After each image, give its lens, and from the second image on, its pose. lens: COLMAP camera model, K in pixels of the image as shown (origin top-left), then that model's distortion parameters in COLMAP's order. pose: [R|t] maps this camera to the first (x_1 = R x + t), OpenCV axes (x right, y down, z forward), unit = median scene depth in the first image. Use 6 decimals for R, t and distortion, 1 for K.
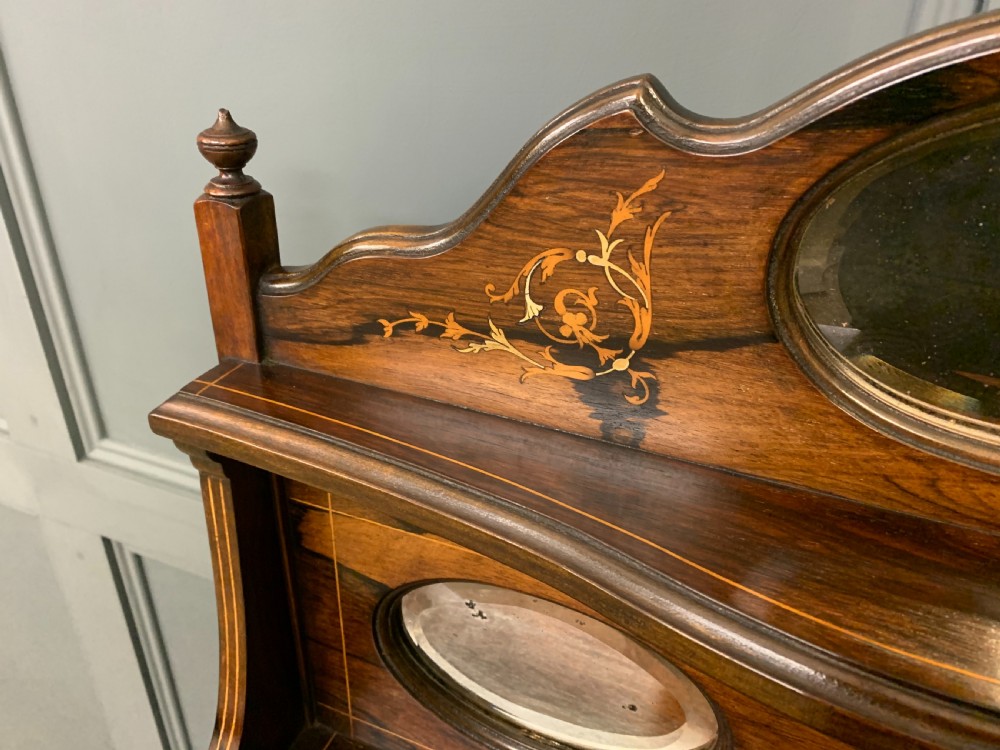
lens RADIAL K [[781.8, 0, 492.7], [0, 781.8, 372.8], [0, 0, 1]] dist [0.032475, -0.031752]
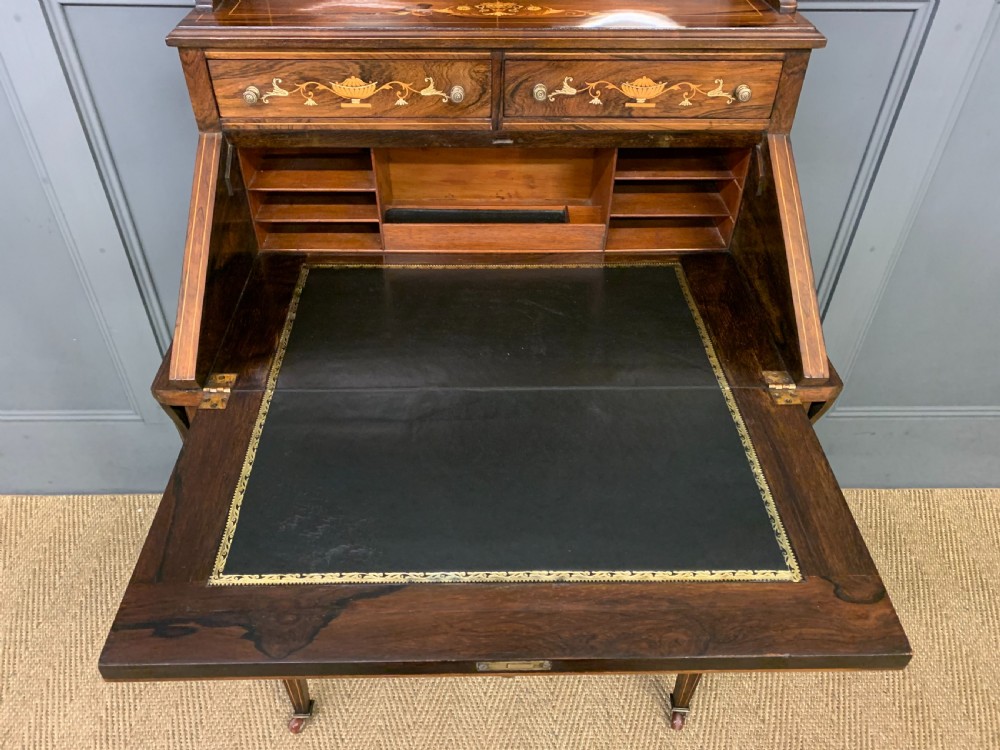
lens RADIAL K [[762.5, 0, 492.1], [0, 762.5, 372.0], [0, 0, 1]] dist [0.032214, -0.029872]
pose [[0.909359, -0.270774, 0.315828, -0.849699], [0.195822, 0.948422, 0.249299, 1.638798], [-0.367042, -0.164856, 0.915480, -1.816613]]
